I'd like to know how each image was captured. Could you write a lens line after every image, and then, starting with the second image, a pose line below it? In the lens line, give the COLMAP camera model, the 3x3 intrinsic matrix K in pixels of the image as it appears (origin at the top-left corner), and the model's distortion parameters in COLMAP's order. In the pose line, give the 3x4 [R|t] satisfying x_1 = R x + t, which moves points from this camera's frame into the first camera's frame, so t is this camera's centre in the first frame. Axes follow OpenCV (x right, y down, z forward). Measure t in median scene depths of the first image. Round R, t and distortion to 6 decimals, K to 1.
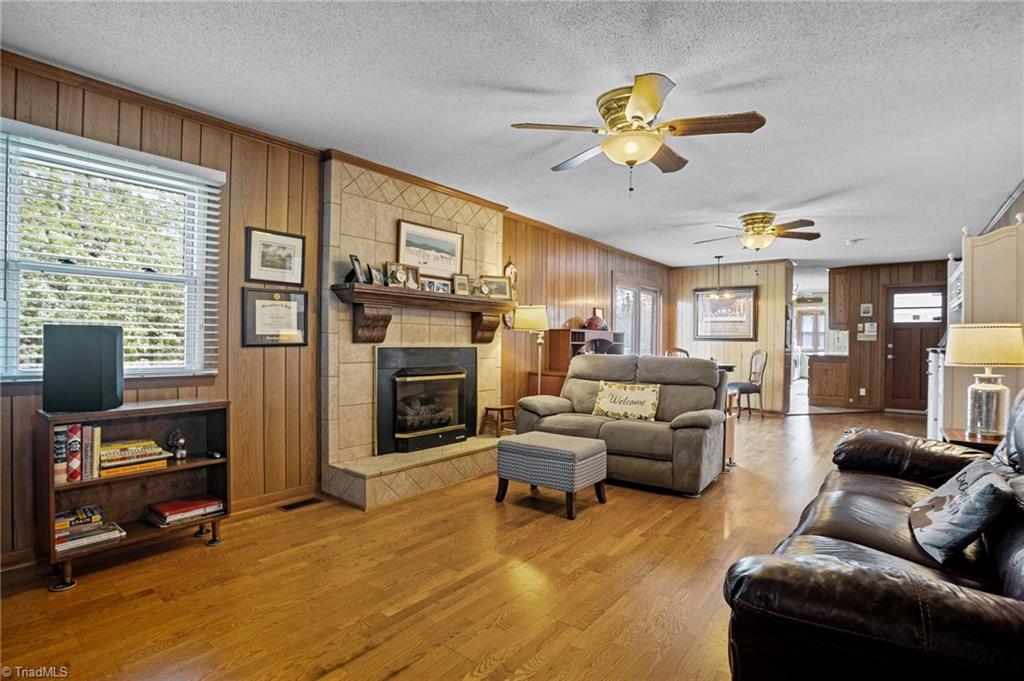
lens RADIAL K [[511.5, 0, 505.8], [0, 511.5, 334.2], [0, 0, 1]] dist [-0.066183, 0.031320]
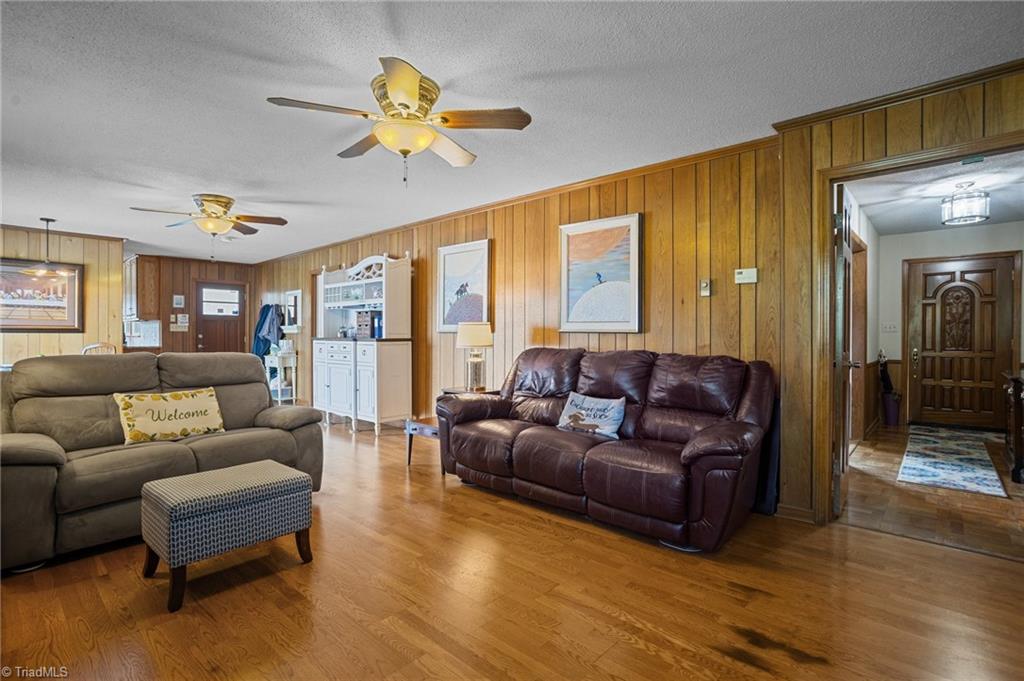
lens RADIAL K [[497.7, 0, 510.5], [0, 497.7, 330.3], [0, 0, 1]] dist [-0.041802, 0.028564]
pose [[0.074440, -0.001641, 0.997224, -0.236658], [-0.011561, 0.999930, 0.002509, 0.000289], [-0.997159, -0.011715, 0.074416, 0.247392]]
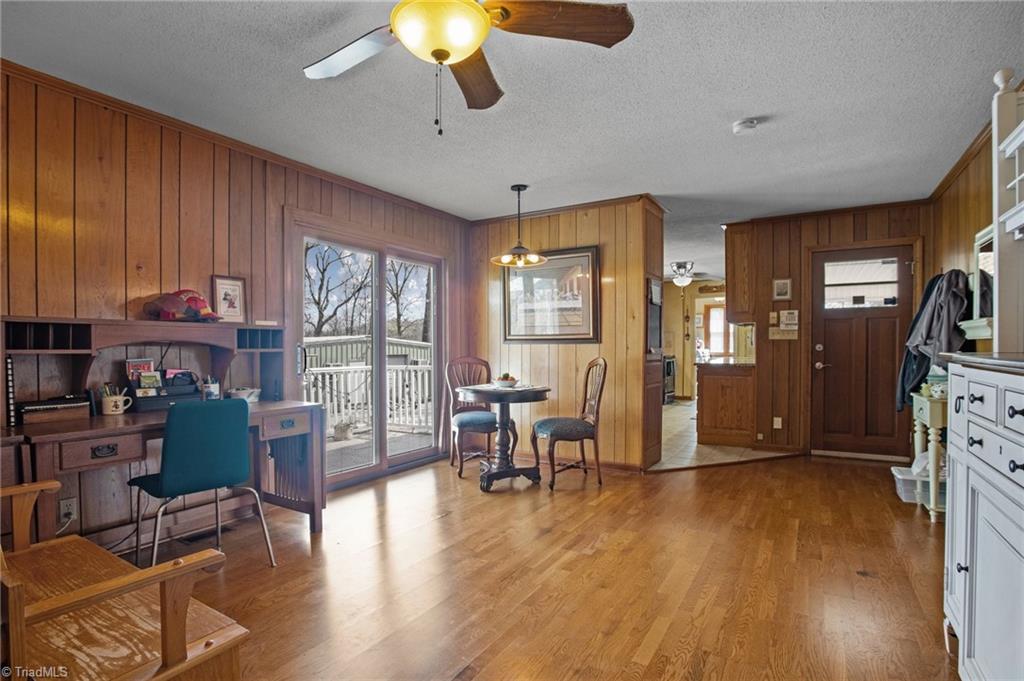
lens RADIAL K [[513.4, 0, 506.9], [0, 513.4, 347.6], [0, 0, 1]] dist [-0.040055, 0.000189]
pose [[0.992579, -0.016553, 0.120471, 0.318253], [0.015071, 0.999799, 0.013203, 0.009760], [-0.120665, -0.011289, 0.992629, 0.430111]]
